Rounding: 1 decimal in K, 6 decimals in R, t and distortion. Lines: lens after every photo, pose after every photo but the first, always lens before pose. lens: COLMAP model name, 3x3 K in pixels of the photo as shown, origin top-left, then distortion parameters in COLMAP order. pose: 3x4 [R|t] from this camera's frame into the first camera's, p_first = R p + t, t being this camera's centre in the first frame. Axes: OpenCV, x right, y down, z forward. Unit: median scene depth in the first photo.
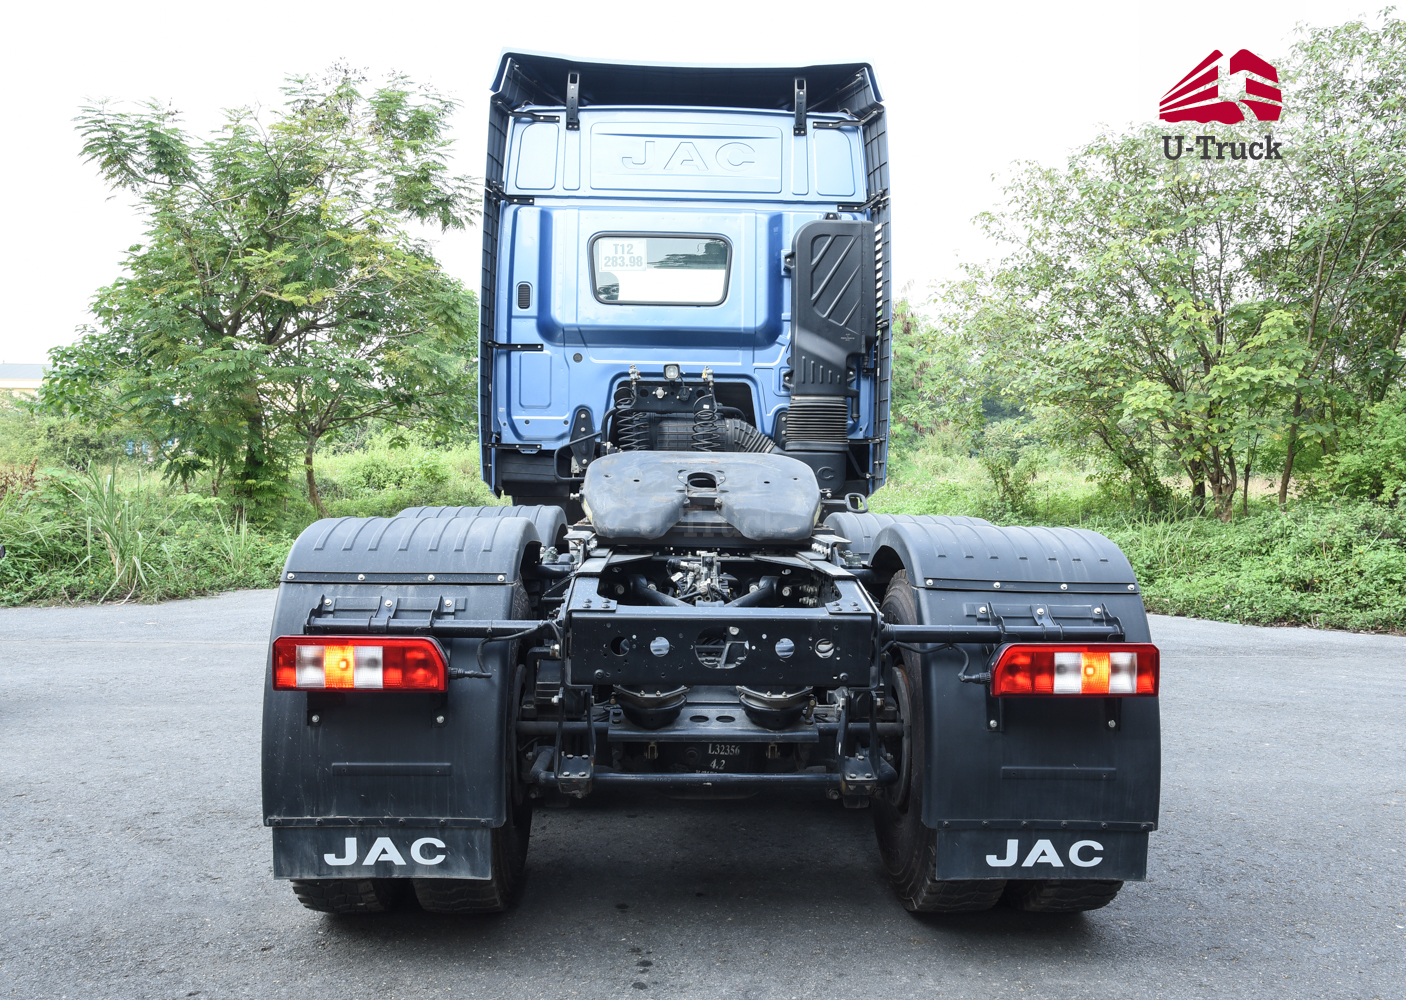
lens RADIAL K [[1211.3, 0, 707.2], [0, 1211.3, 505.7], [0, 0, 1]] dist [-0.039125, -0.002727]
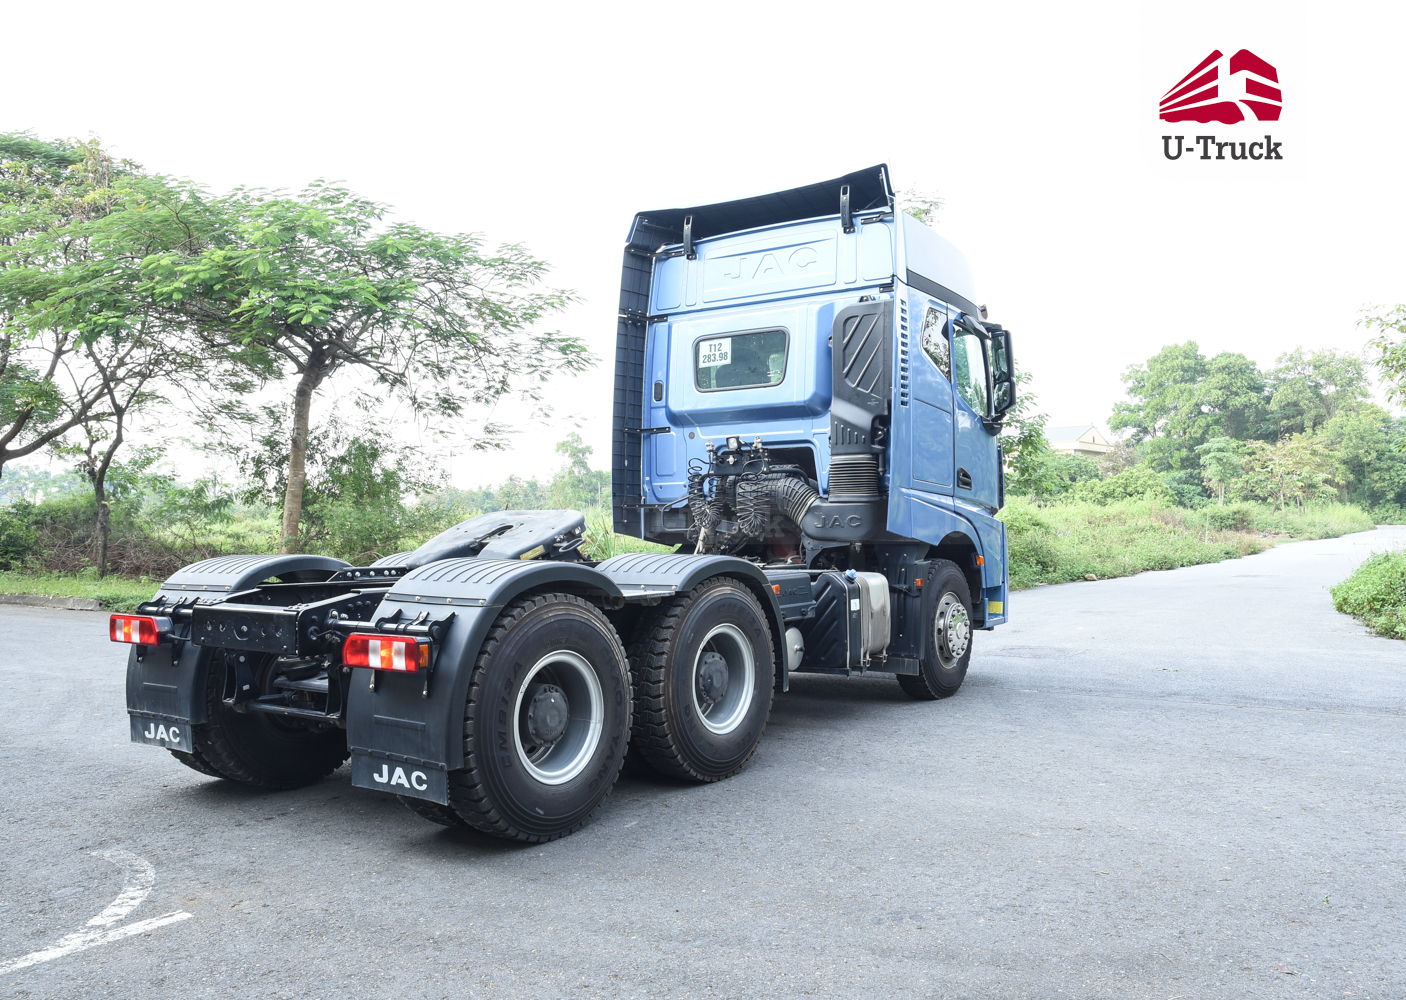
lens RADIAL K [[1166.3, 0, 699.9], [0, 1166.3, 489.9], [0, 0, 1]] dist [-0.053029, 0.004951]
pose [[0.796152, -0.040267, -0.603756, 0.646687], [0.004893, 0.998179, -0.060121, 0.009090], [0.605077, 0.044911, 0.794899, 0.028160]]
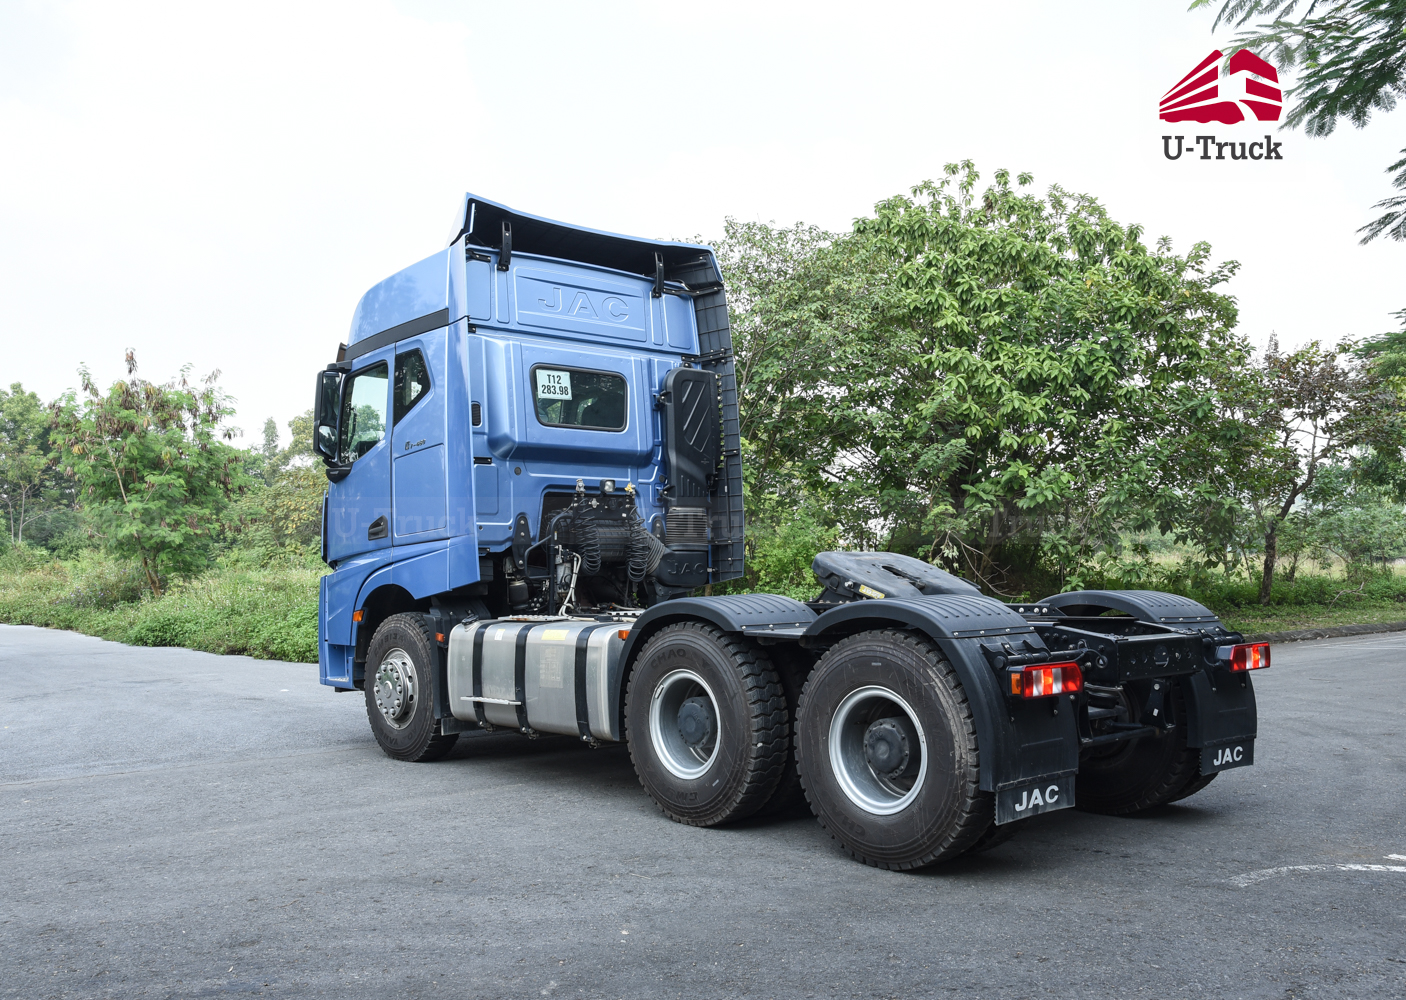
lens RADIAL K [[1285.6, 0, 701.9], [0, 1285.6, 500.7], [0, 0, 1]] dist [0.004047, 0.000000]
pose [[0.758273, 0.010460, 0.651854, -0.768090], [0.041261, 0.997097, -0.063998, -0.009936], [-0.650631, 0.075424, 0.755640, -0.024315]]
